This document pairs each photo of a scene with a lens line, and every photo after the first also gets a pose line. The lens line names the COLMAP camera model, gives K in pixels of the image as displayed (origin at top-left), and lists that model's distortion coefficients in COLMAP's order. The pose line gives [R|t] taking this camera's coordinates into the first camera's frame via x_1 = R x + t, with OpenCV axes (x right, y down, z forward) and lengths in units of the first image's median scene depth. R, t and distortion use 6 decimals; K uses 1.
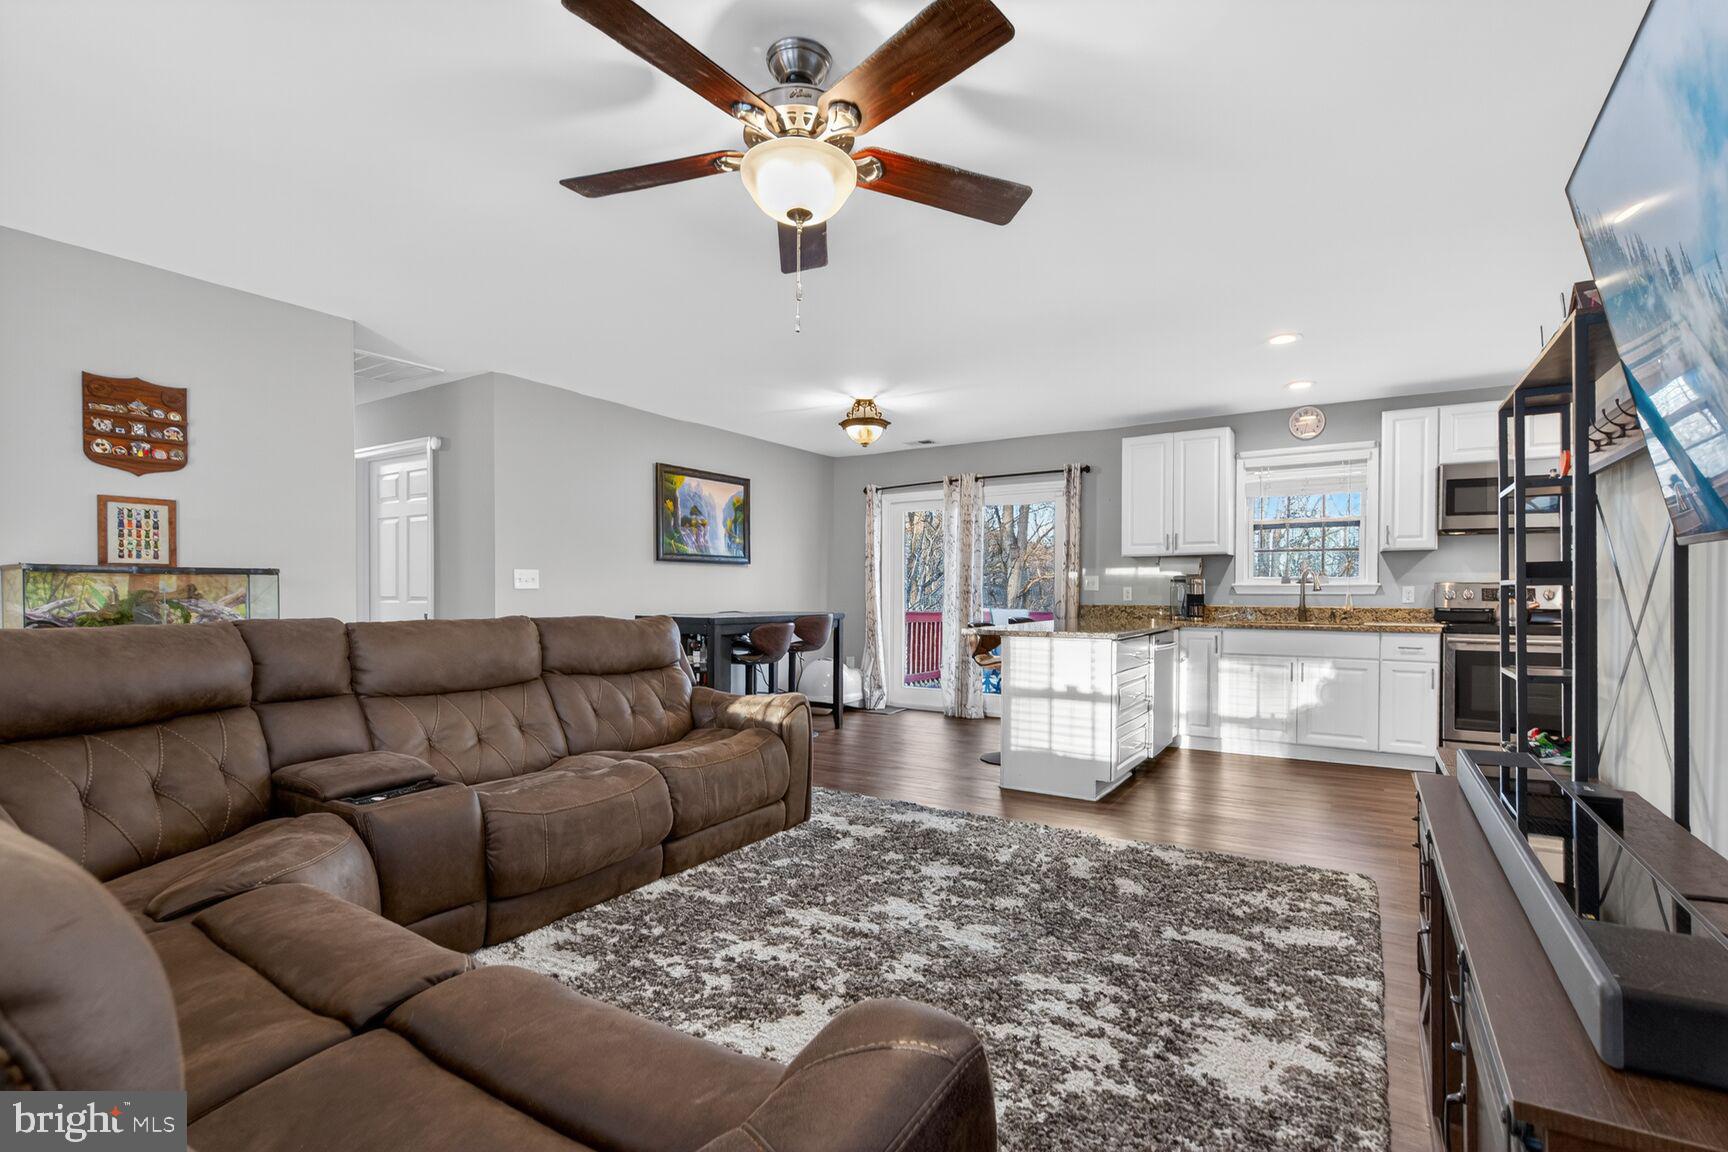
lens RADIAL K [[794.9, 0, 868.2], [0, 794.9, 587.9], [0, 0, 1]] dist [-0.003860, -0.000646]
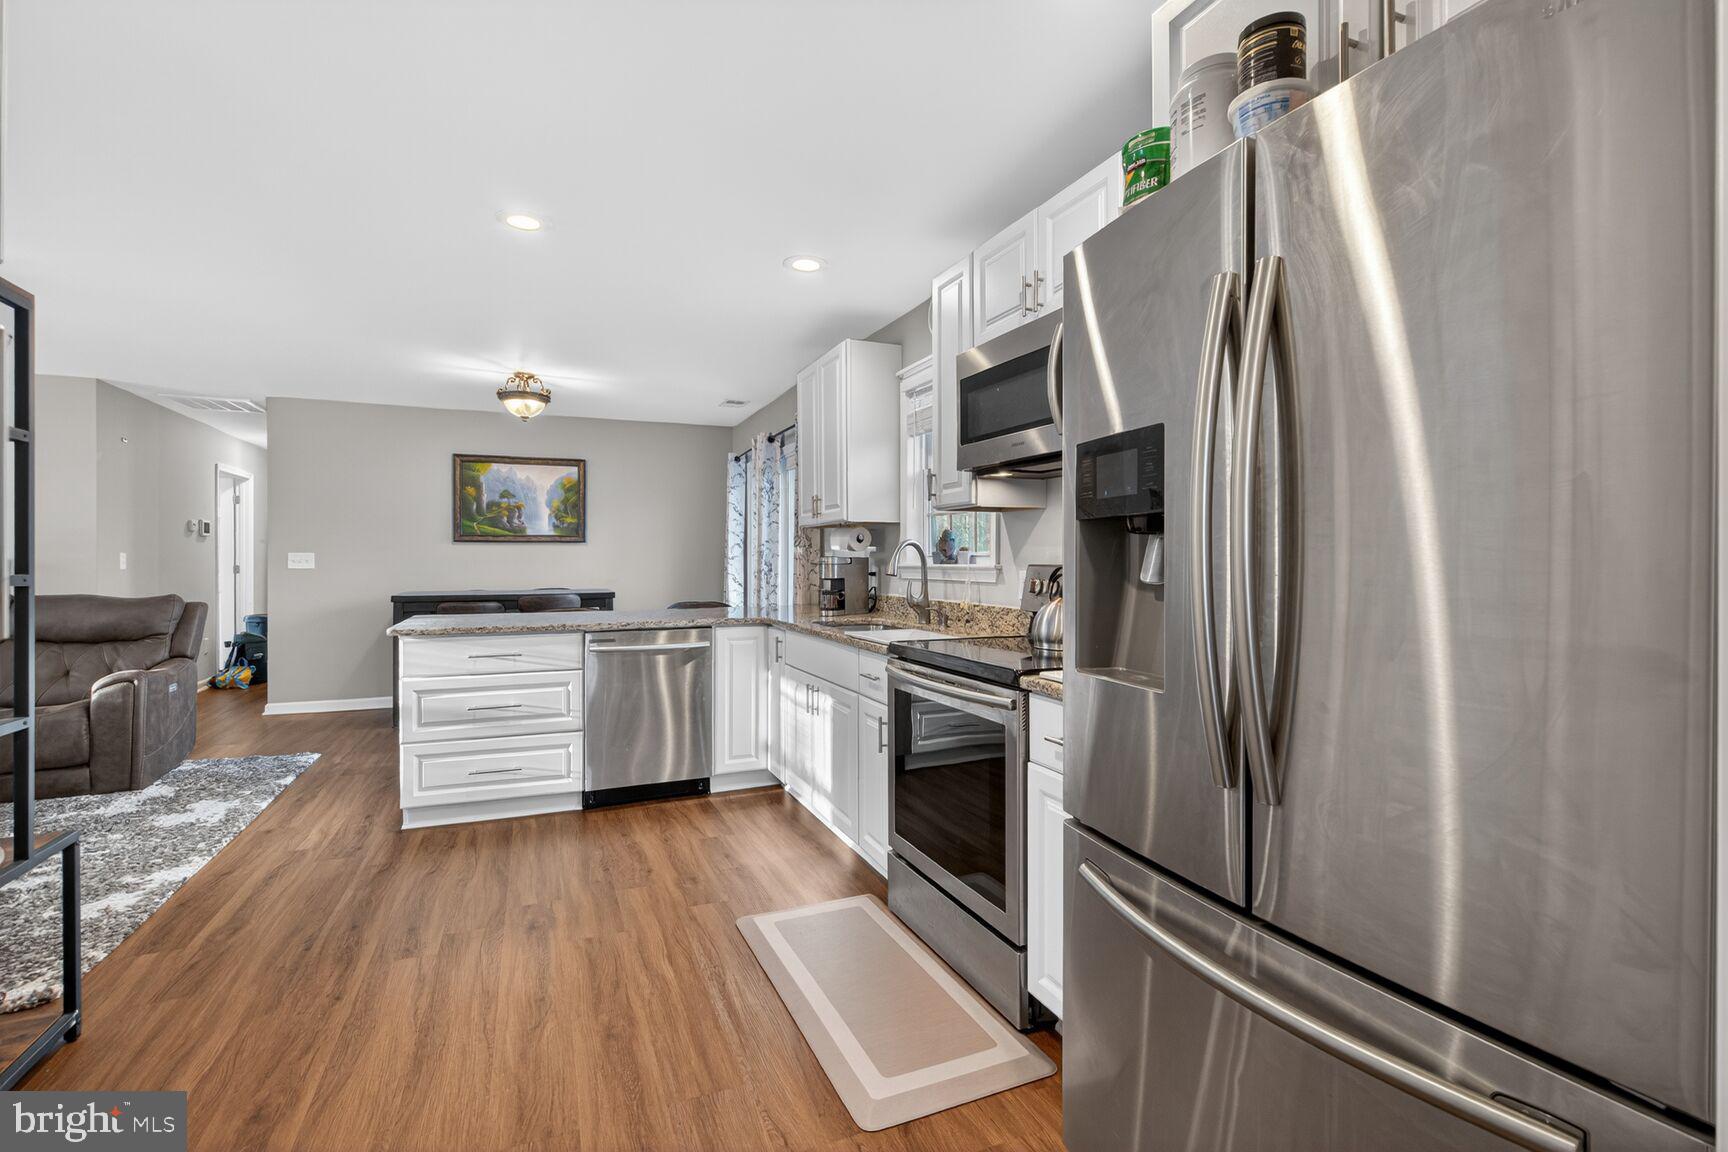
lens RADIAL K [[781.3, 0, 867.1], [0, 781.3, 566.3], [0, 0, 1]] dist [0.000552, -0.000082]
pose [[0.823485, 0.003367, -0.567329, 0.958709], [0.004246, 0.999918, 0.012098, -0.013065], [0.567323, -0.012372, 0.823403, 0.498522]]
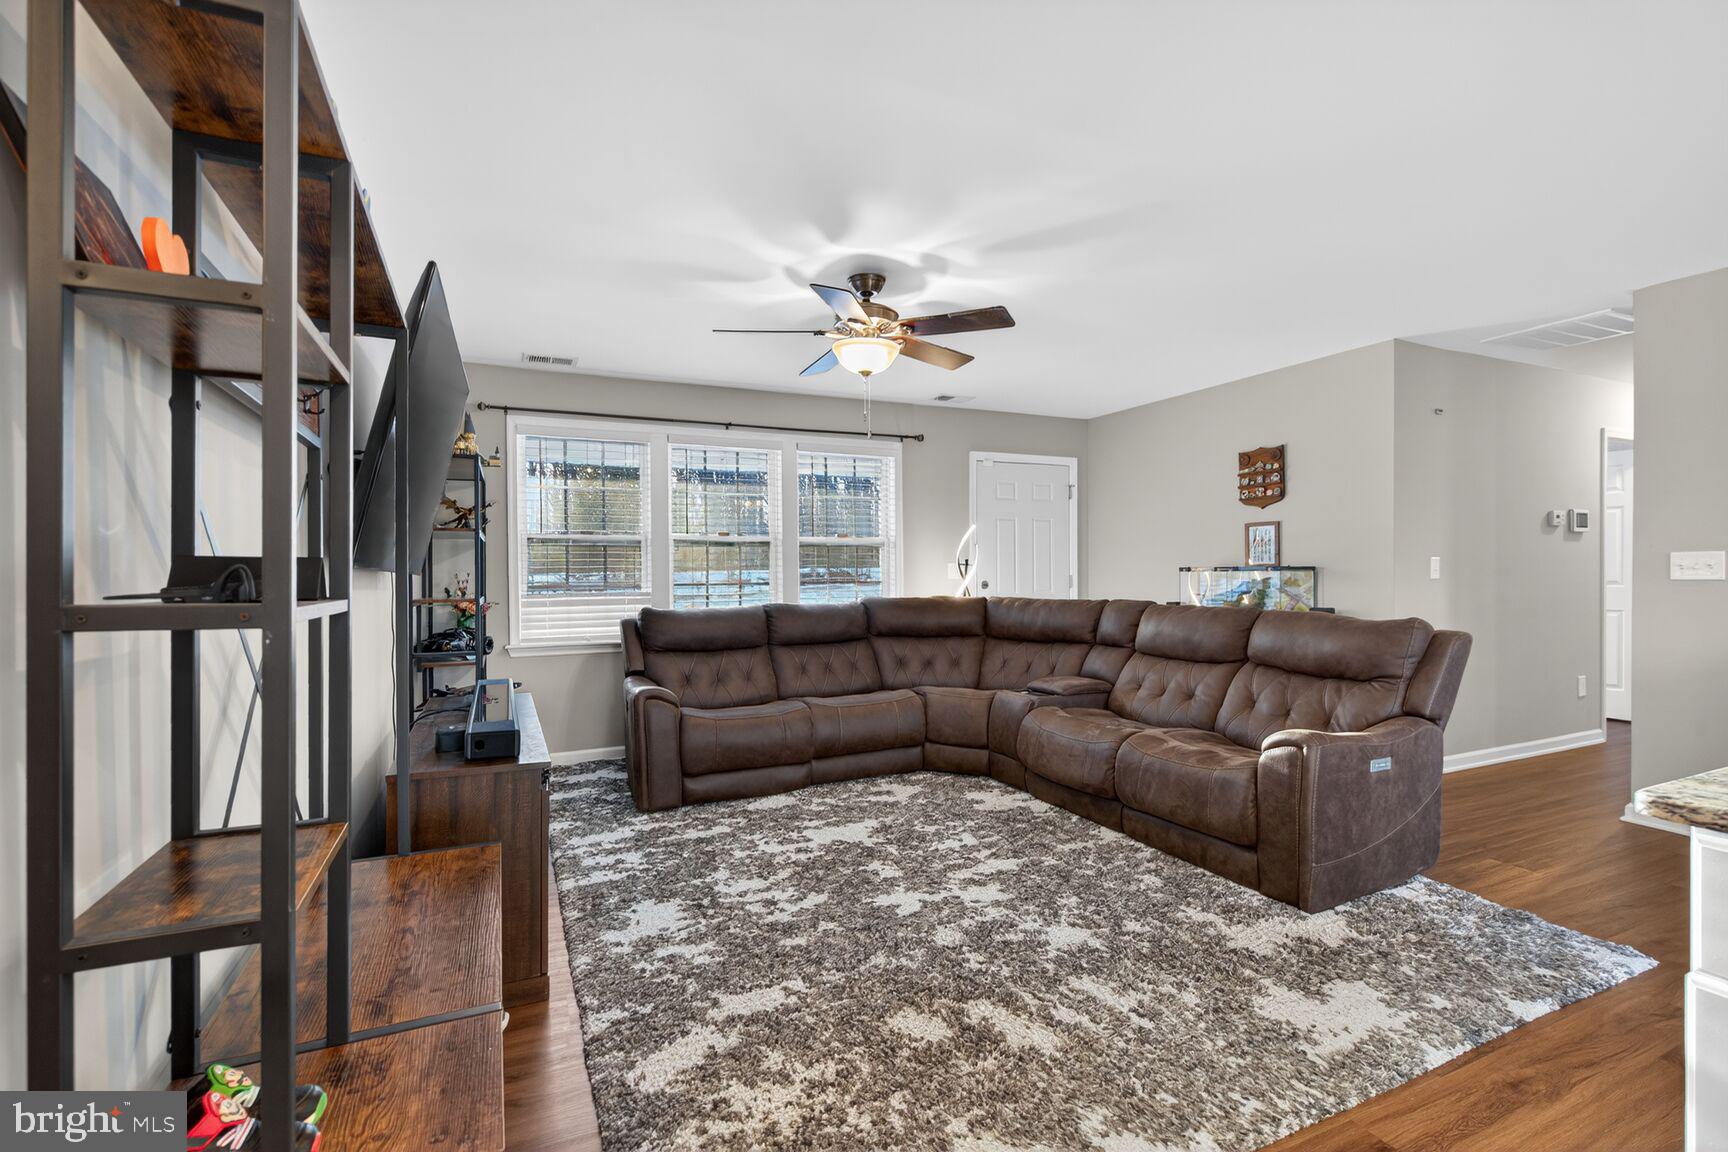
lens RADIAL K [[780.9, 0, 864.0], [0, 780.9, 576.0], [0, 0, 1]] dist [0.000491, -0.000152]
pose [[-0.547443, 0.006921, -0.836814, 0.524073], [0.012409, 0.999923, 0.000152, -0.010817], [0.836751, -0.010301, -0.547487, 0.758309]]
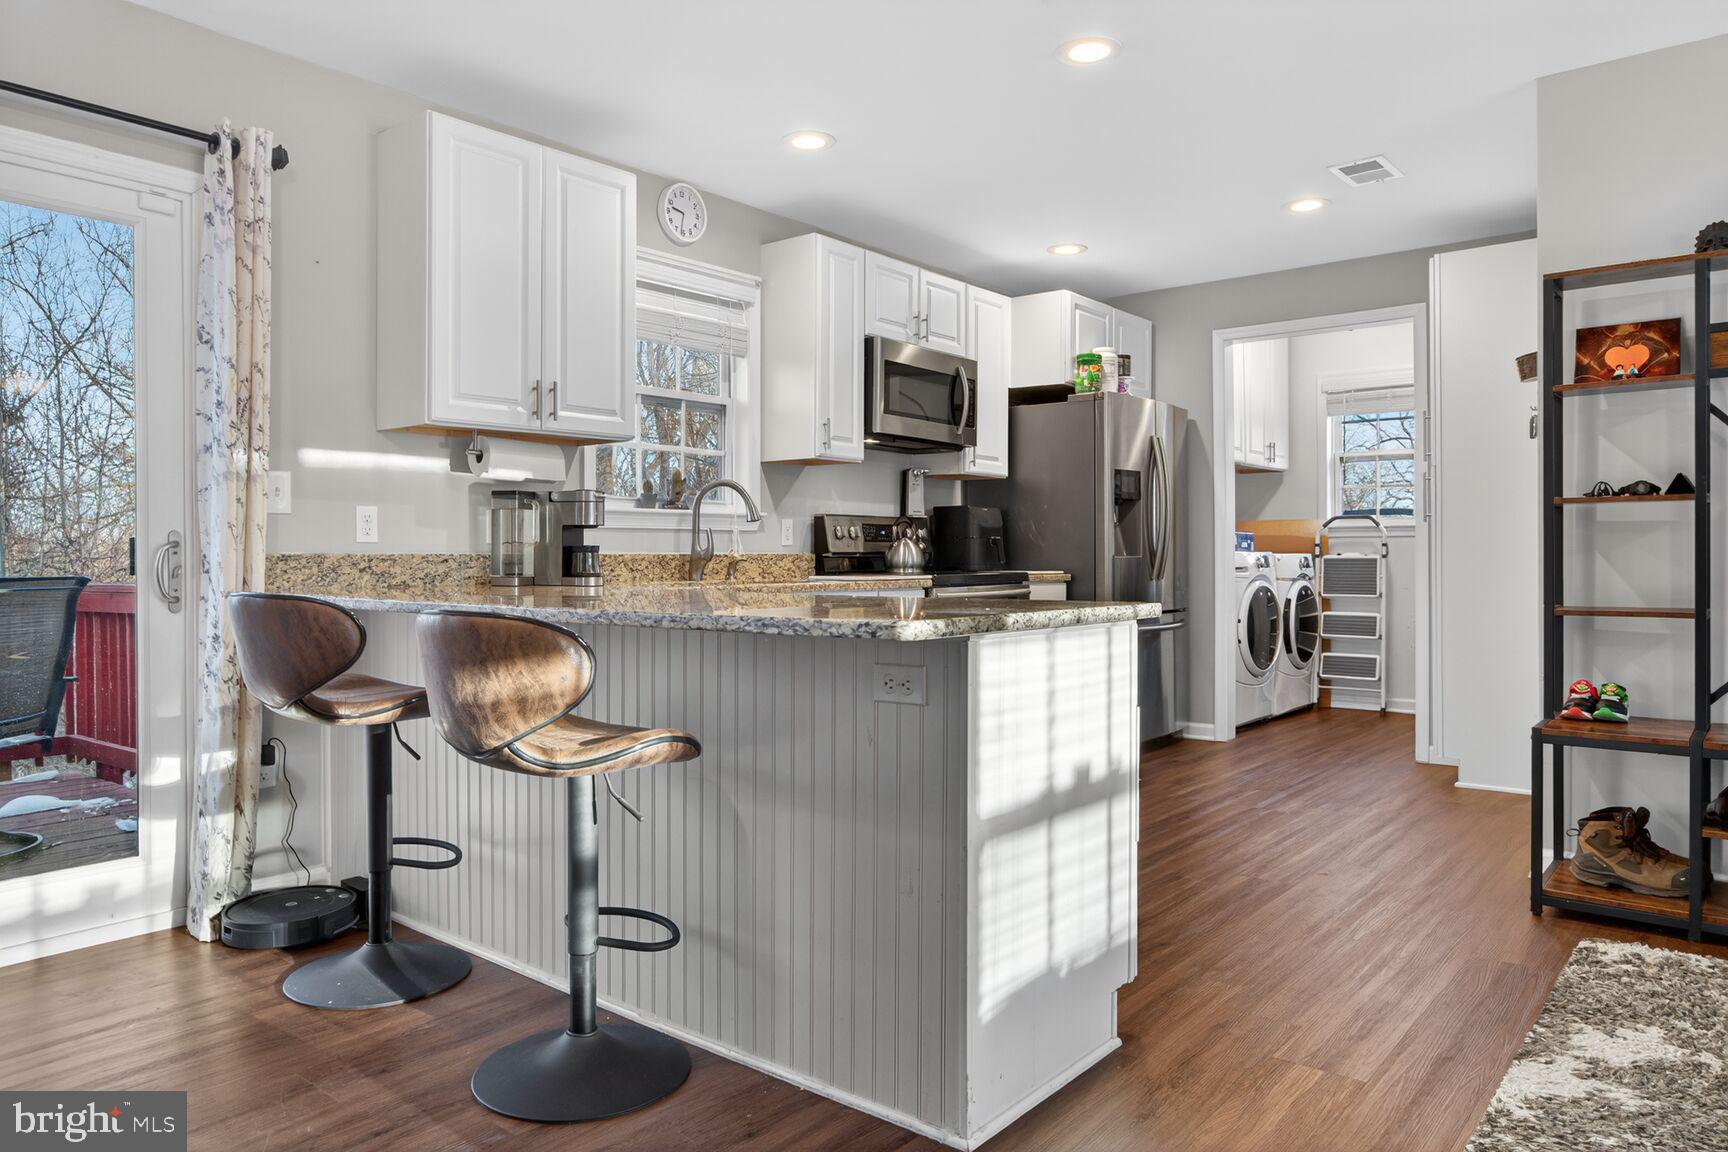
lens RADIAL K [[1151.7, 0, 859.6], [0, 1151.7, 555.5], [0, 0, 1]] dist [-0.058923, 0.093524]
pose [[0.130042, -0.000996, 0.991508, -0.229843], [-0.001704, 0.999998, 0.001228, 0.027013], [-0.991507, -0.001849, 0.130040, 0.871693]]
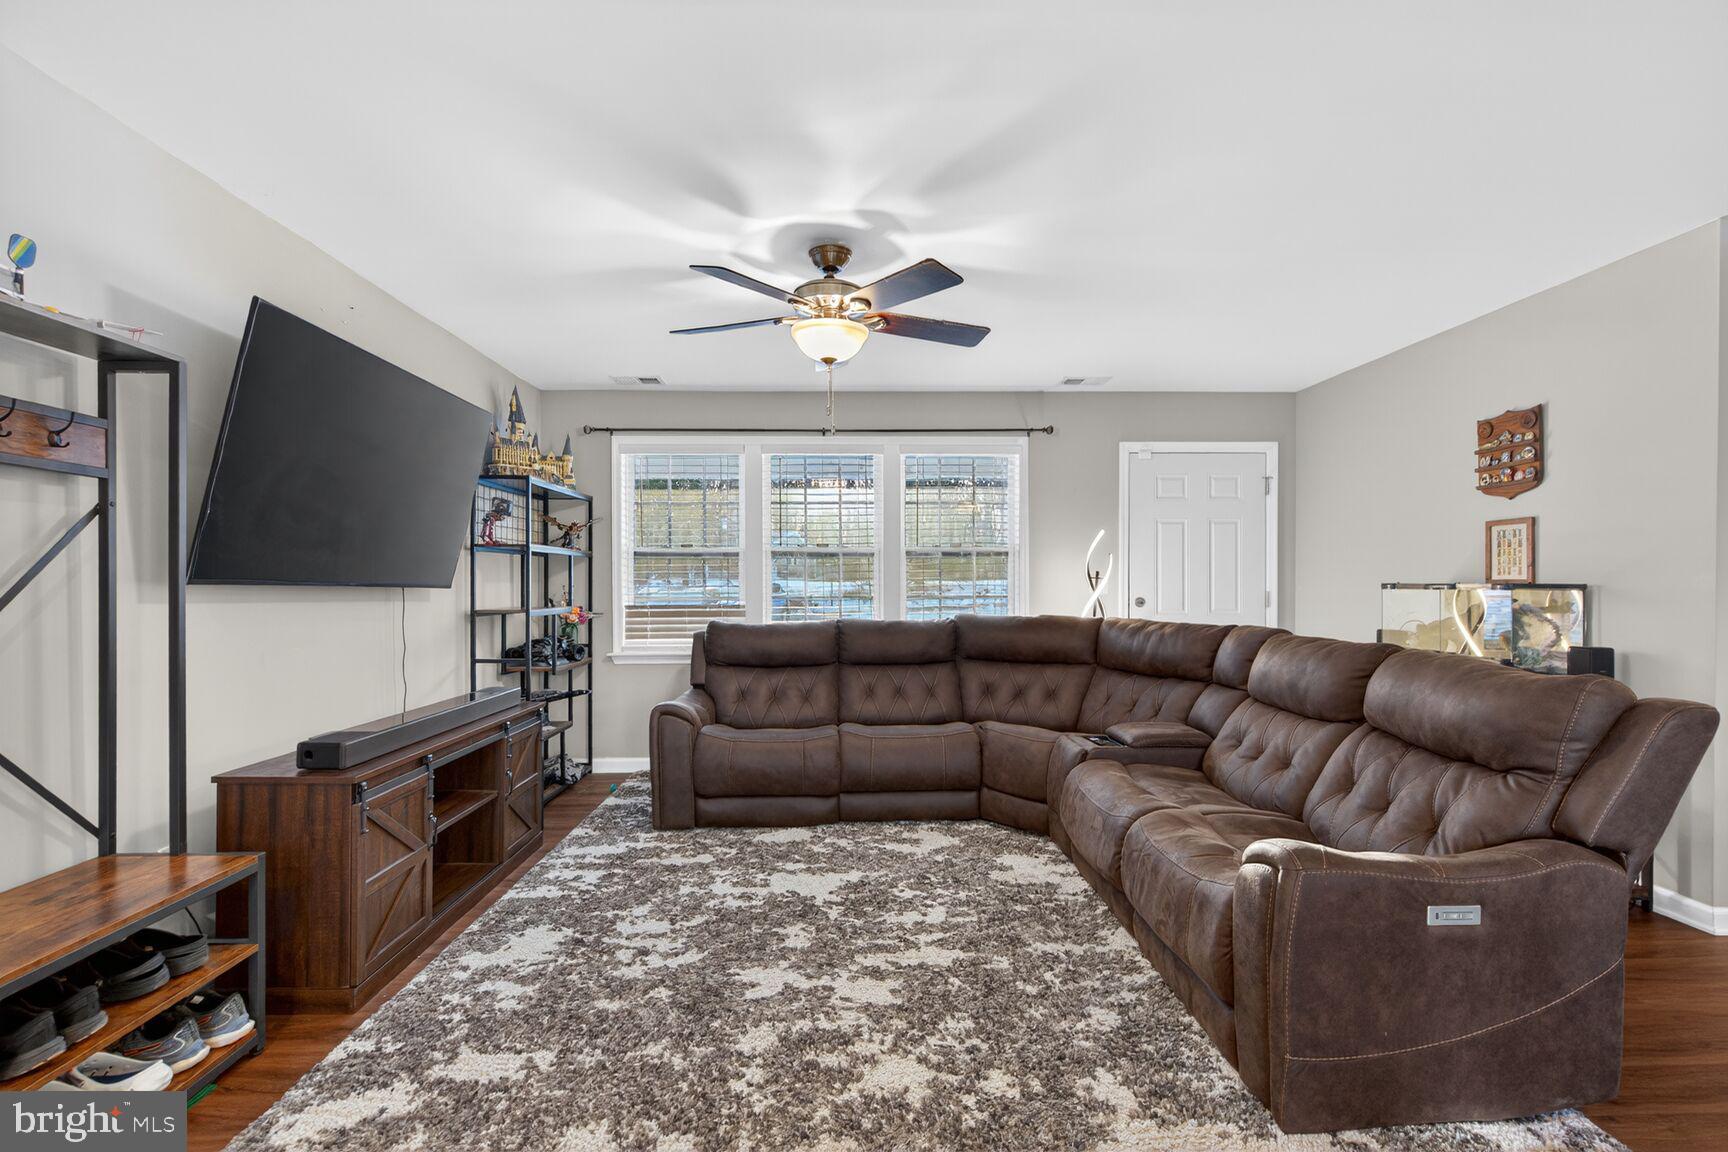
lens RADIAL K [[786.4, 0, 862.9], [0, 786.4, 581.2], [0, 0, 1]] dist [-0.002118, 0.000502]
pose [[-0.829886, -0.001160, -0.557932, 0.271793], [0.003634, 0.999965, -0.007485, -0.014874], [0.557922, -0.008240, -0.829853, 0.894814]]
